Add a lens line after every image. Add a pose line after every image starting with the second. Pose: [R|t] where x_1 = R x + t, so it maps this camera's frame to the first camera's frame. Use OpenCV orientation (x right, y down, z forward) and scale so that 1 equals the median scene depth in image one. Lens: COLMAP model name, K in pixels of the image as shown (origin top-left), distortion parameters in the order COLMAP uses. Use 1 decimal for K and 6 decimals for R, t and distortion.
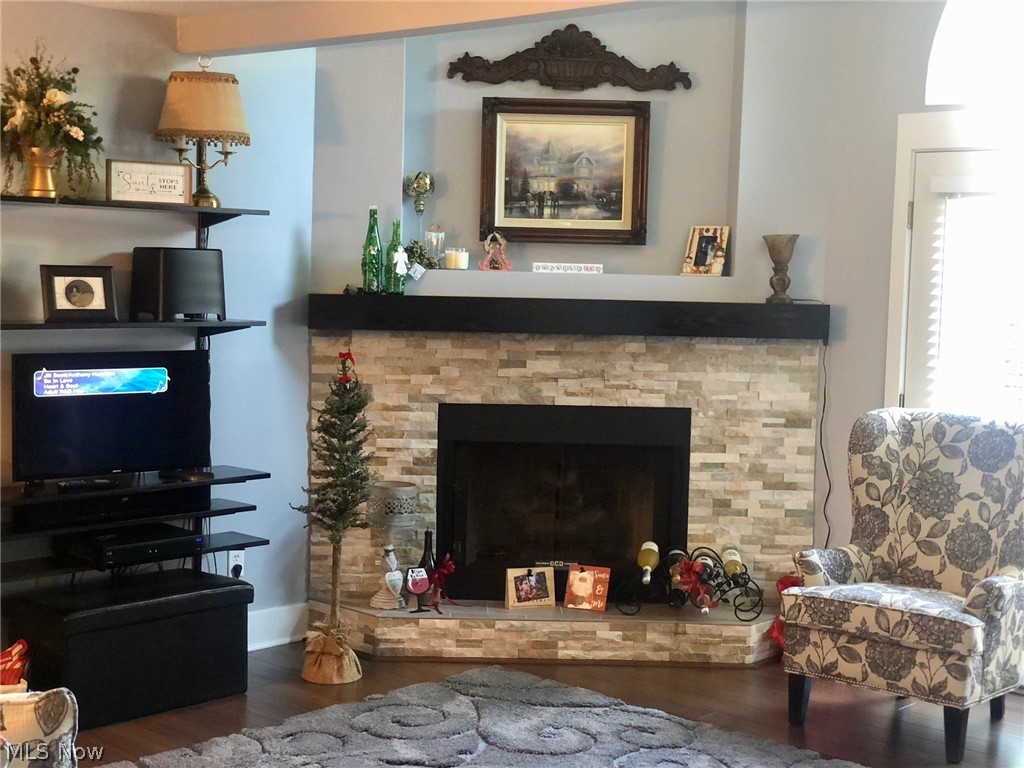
lens RADIAL K [[1502.4, 0, 515.7], [0, 1502.4, 379.1], [0, 0, 1]] dist [0.090433, -0.505544]
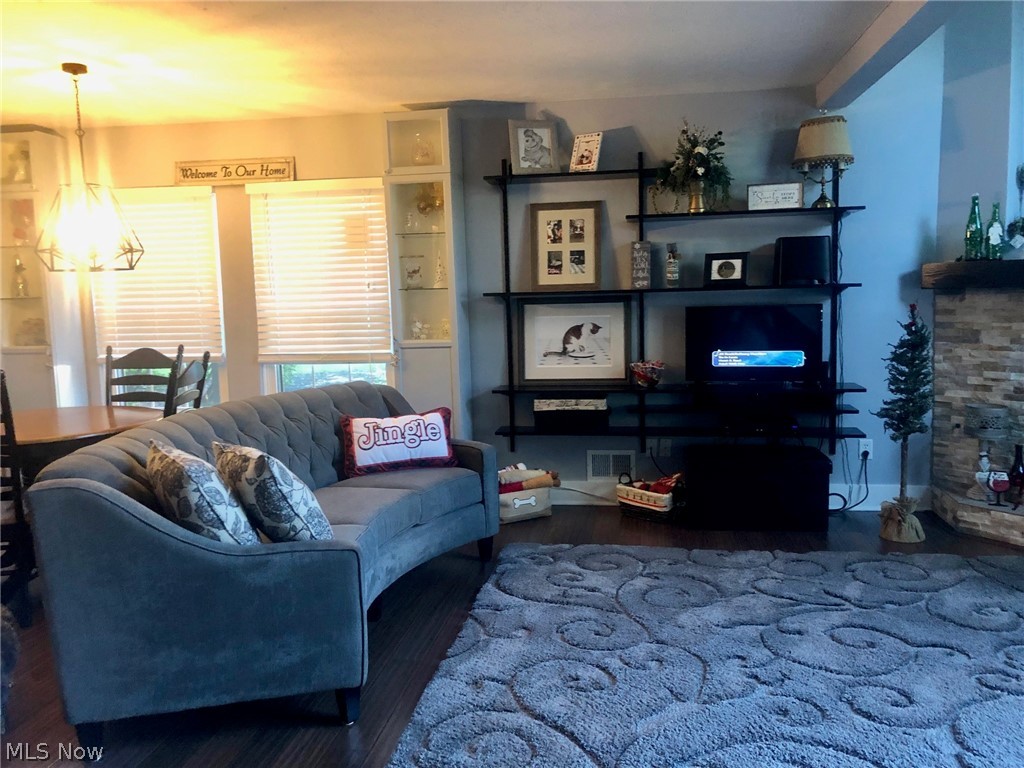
lens RADIAL K [[838.9, 0, 517.7], [0, 838.9, 377.3], [0, 0, 1]] dist [0.032875, -0.043118]
pose [[0.551770, 0.049865, -0.832504, 0.298337], [-0.020493, 0.998720, 0.046238, 0.019138], [0.833744, -0.008452, 0.552086, 0.250683]]
